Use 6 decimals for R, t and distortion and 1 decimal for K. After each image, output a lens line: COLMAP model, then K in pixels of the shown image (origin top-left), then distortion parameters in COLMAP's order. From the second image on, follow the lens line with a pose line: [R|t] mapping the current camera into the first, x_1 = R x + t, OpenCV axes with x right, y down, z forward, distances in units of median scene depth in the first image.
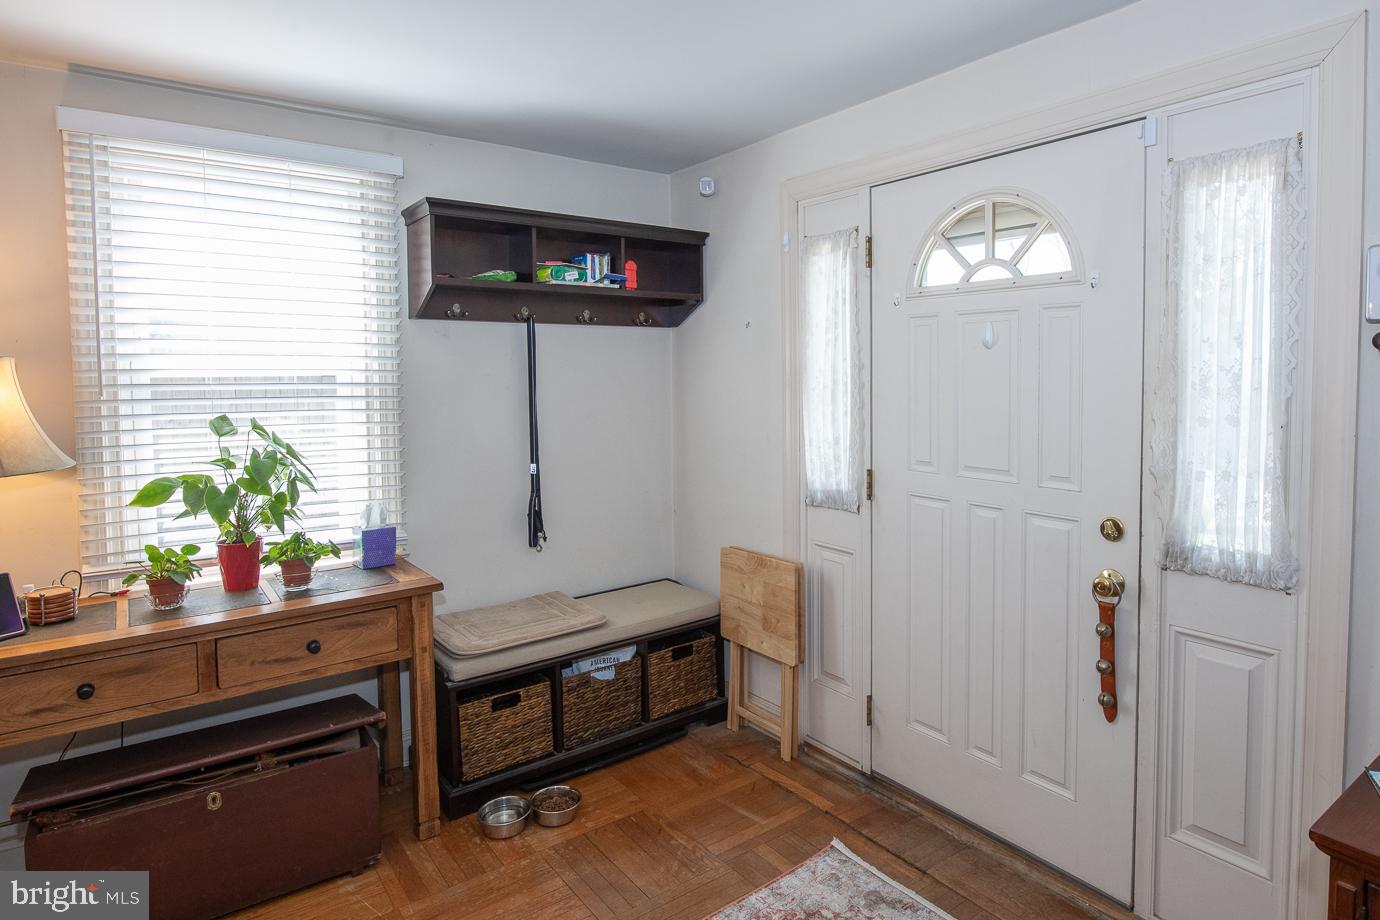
lens RADIAL K [[780.7, 0, 753.2], [0, 780.7, 409.9], [0, 0, 1]] dist [-0.009336, -0.002648]
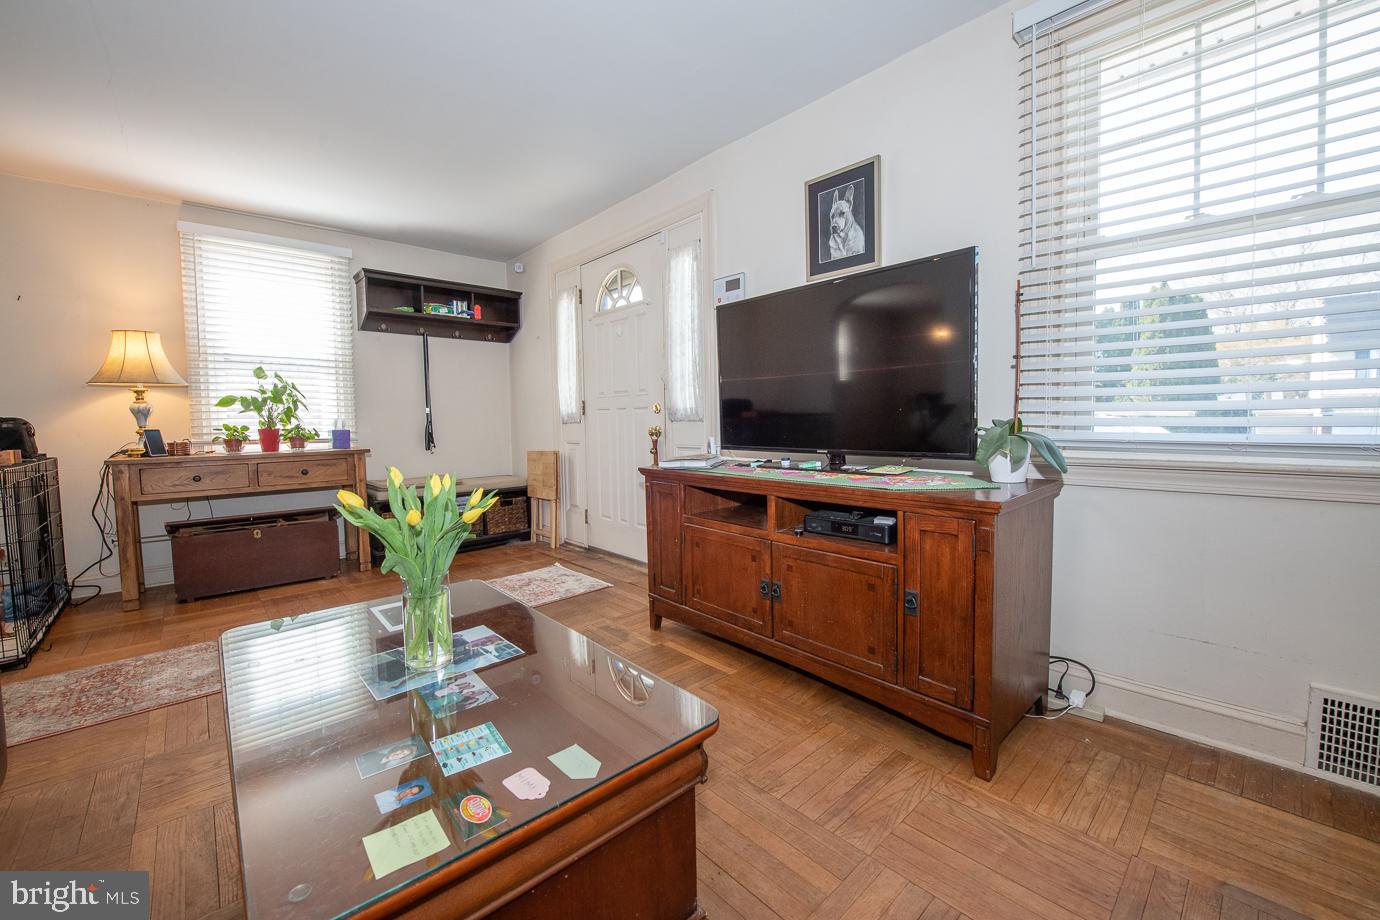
lens RADIAL K [[552.2, 0, 701.7], [0, 552.2, 454.7], [0, 0, 1]] dist [-0.002871, -0.008184]
pose [[0.997507, -0.009543, 0.069913, 0.408627], [0.008927, 0.999919, 0.009121, 0.239303], [-0.069994, -0.008474, 0.997511, -0.575480]]
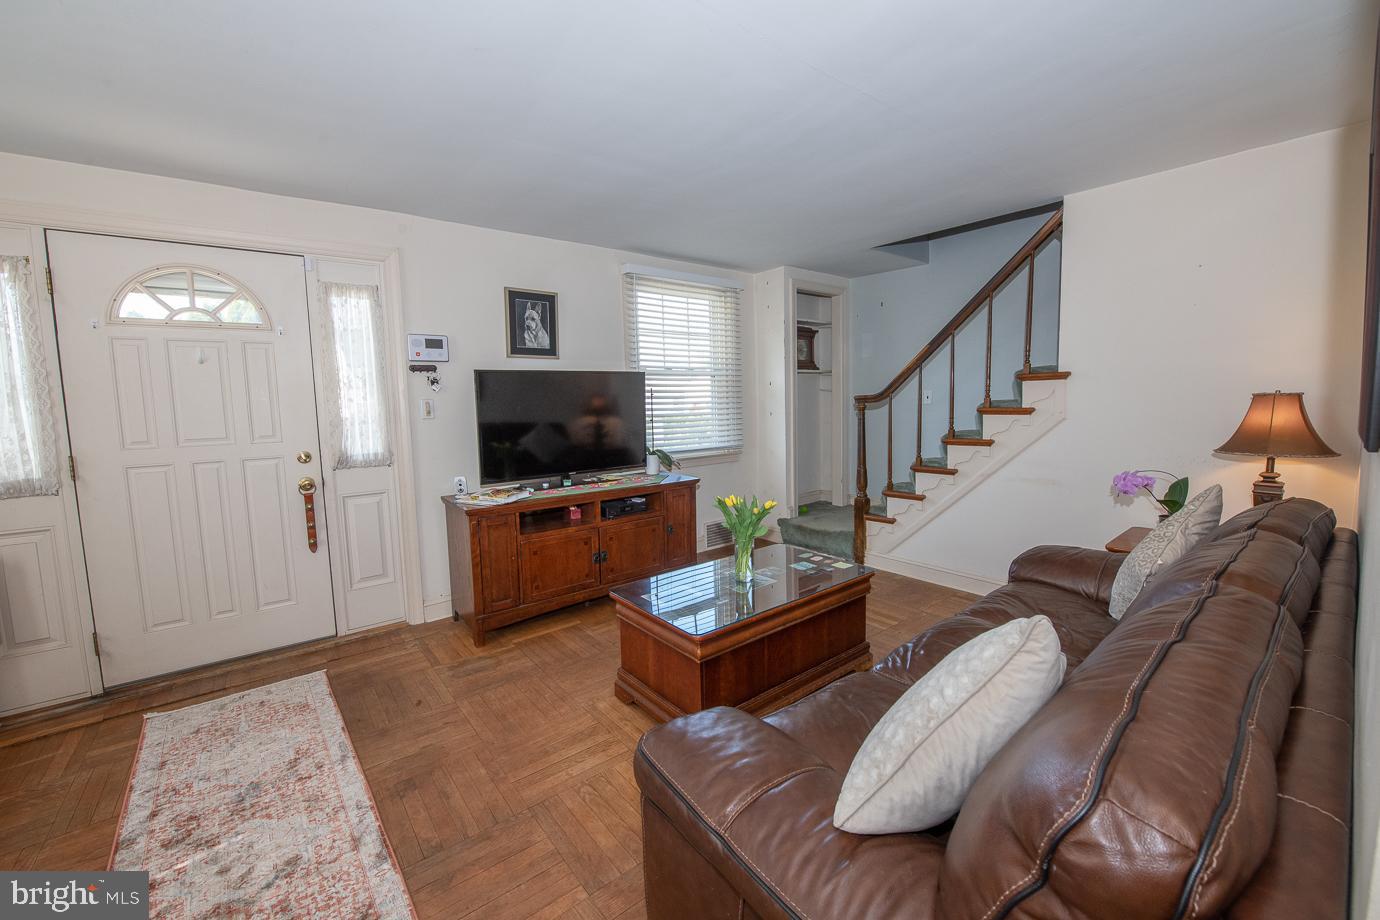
lens RADIAL K [[552.2, 0, 701.7], [0, 552.2, 454.7], [0, 0, 1]] dist [-0.002871, -0.008184]
pose [[-0.018761, -0.092043, 0.995578, -0.832999], [0.075523, 0.992778, 0.093208, 0.078822], [-0.996968, 0.076938, -0.011674, -0.008055]]
